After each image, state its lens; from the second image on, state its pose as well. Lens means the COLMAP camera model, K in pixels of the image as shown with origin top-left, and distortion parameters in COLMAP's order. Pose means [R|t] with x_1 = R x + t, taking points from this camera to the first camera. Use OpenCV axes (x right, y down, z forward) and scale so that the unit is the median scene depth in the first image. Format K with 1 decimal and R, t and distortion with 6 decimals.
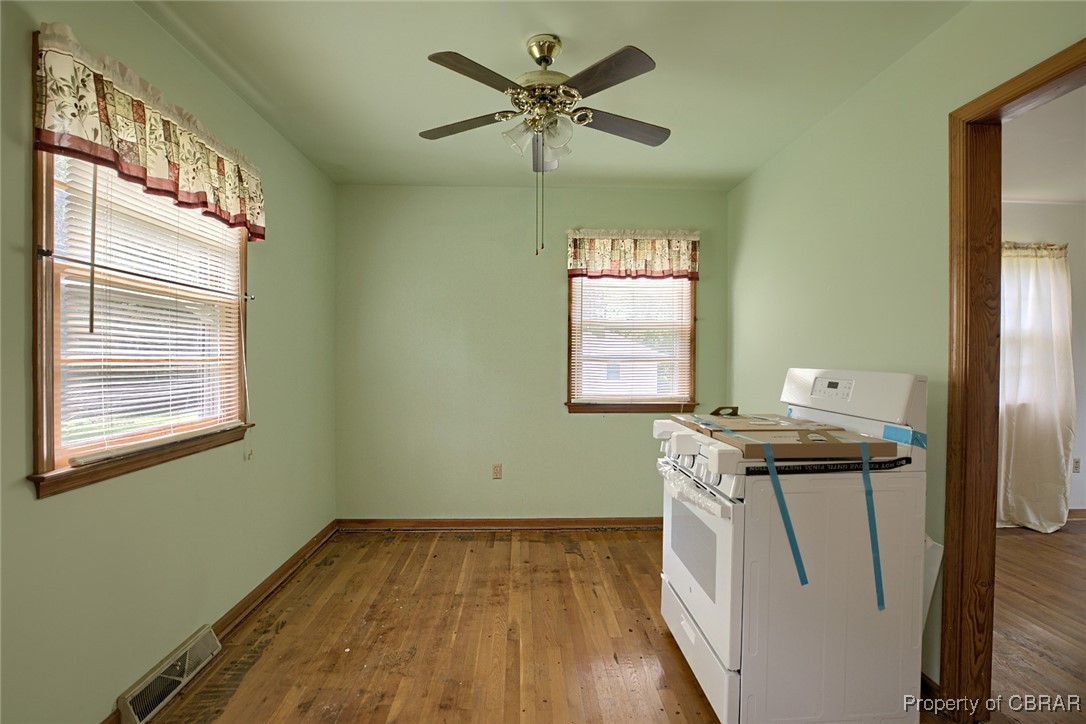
lens RADIAL K [[494.7, 0, 547.7], [0, 494.7, 360.3], [0, 0, 1]] dist [-0.019343, 0.000193]
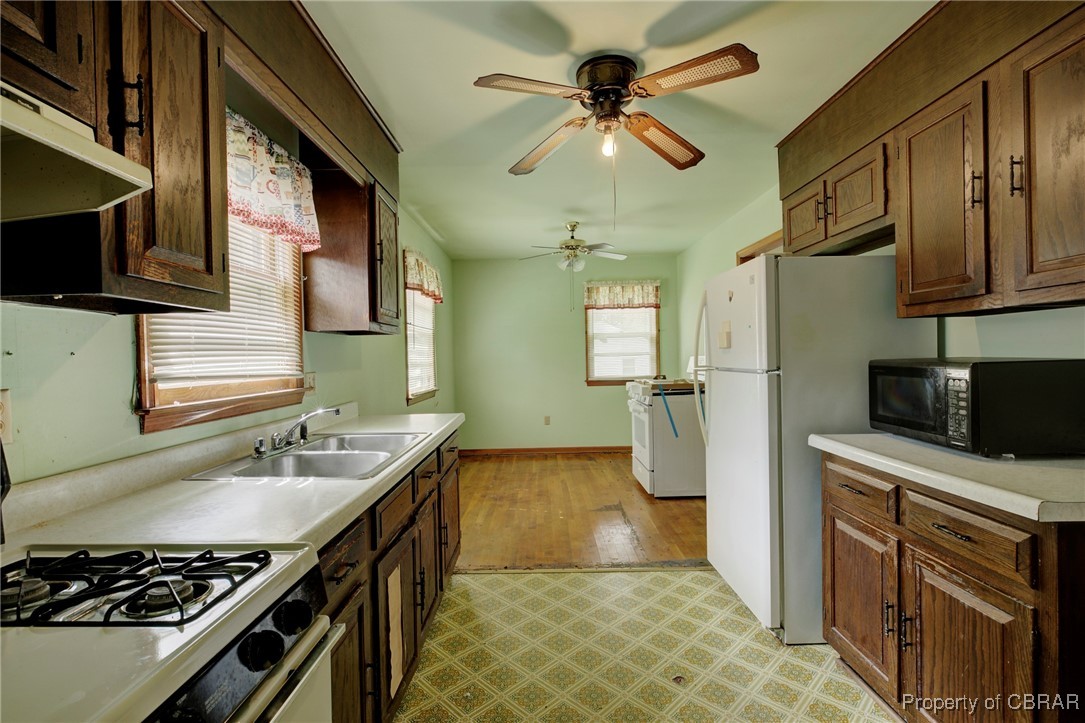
lens RADIAL K [[494.3, 0, 537.1], [0, 494.3, 362.7], [0, 0, 1]] dist [-0.019343, 0.000193]
pose [[0.997766, -0.025597, -0.061710, -0.025373], [0.026060, 0.999638, 0.006708, 0.007692], [0.061516, -0.008301, 0.998072, -0.780018]]
